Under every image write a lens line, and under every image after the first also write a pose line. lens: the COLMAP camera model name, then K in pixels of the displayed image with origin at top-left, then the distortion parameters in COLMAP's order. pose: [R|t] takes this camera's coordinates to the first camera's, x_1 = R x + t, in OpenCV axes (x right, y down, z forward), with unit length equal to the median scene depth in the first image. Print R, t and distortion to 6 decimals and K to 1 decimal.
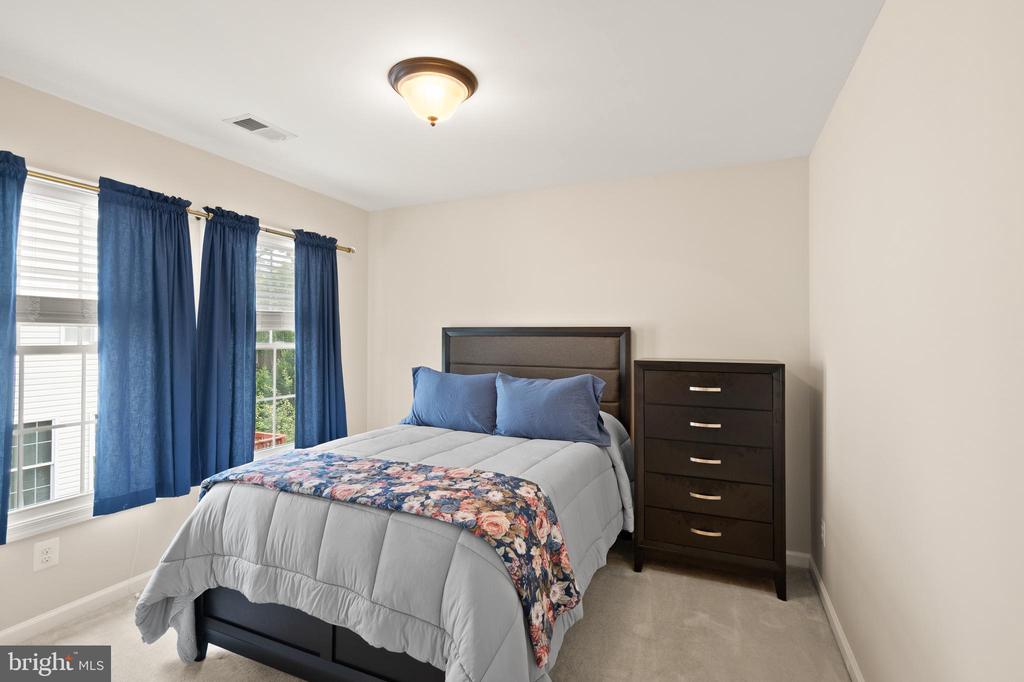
lens RADIAL K [[473.3, 0, 509.5], [0, 473.3, 334.4], [0, 0, 1]] dist [-0.000399, 0.000162]
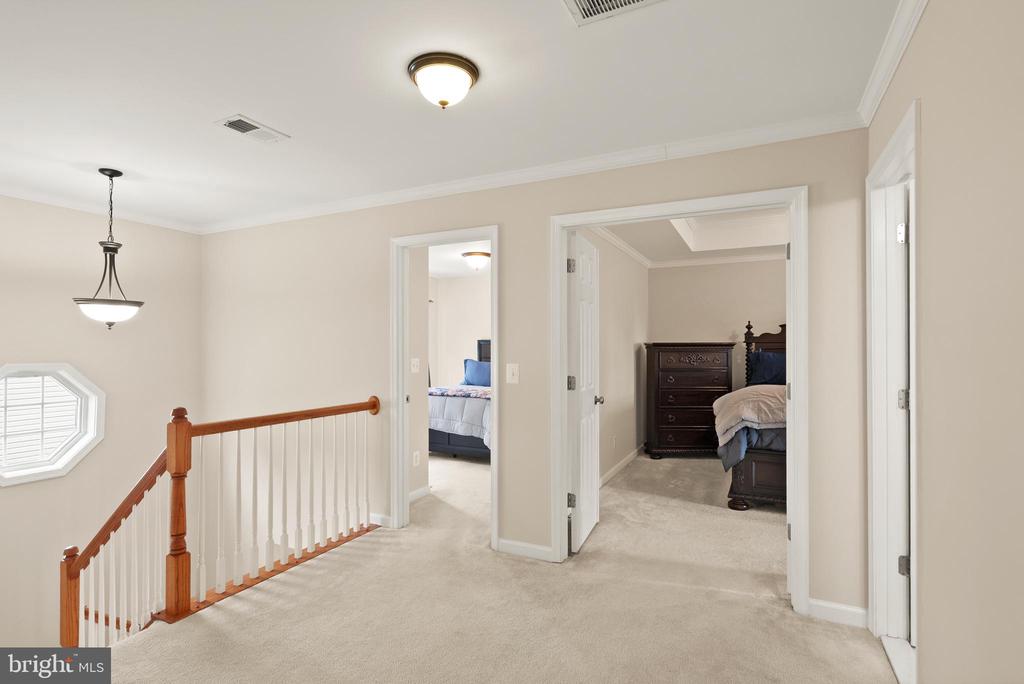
lens RADIAL K [[473.3, 0, 511.1], [0, 473.3, 340.8], [0, 0, 1]] dist [-0.000399, 0.000162]
pose [[0.998837, -0.007079, -0.047698, 0.166485], [0.006914, 0.999969, -0.003636, -0.006660], [0.047723, 0.003302, 0.998855, -1.730463]]
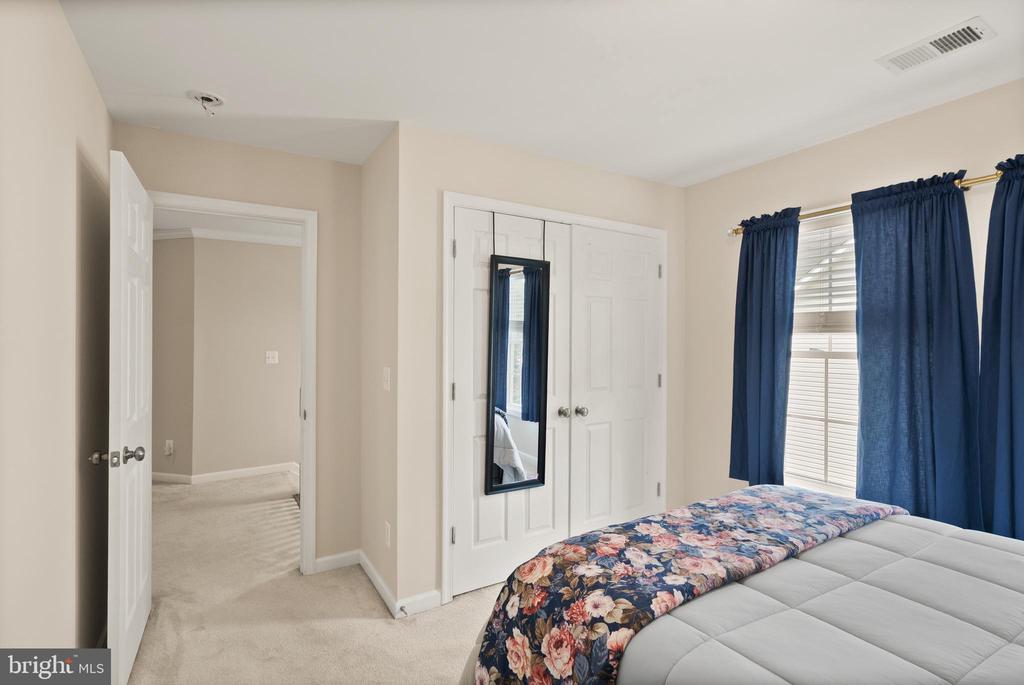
lens RADIAL K [[473.3, 0, 505.5], [0, 473.3, 343.9], [0, 0, 1]] dist [-0.000399, 0.000162]
pose [[-0.551906, 0.000299, -0.833907, 0.511783], [0.003449, 0.999992, -0.001924, 0.004281], [0.833899, -0.003938, -0.551902, 1.052928]]
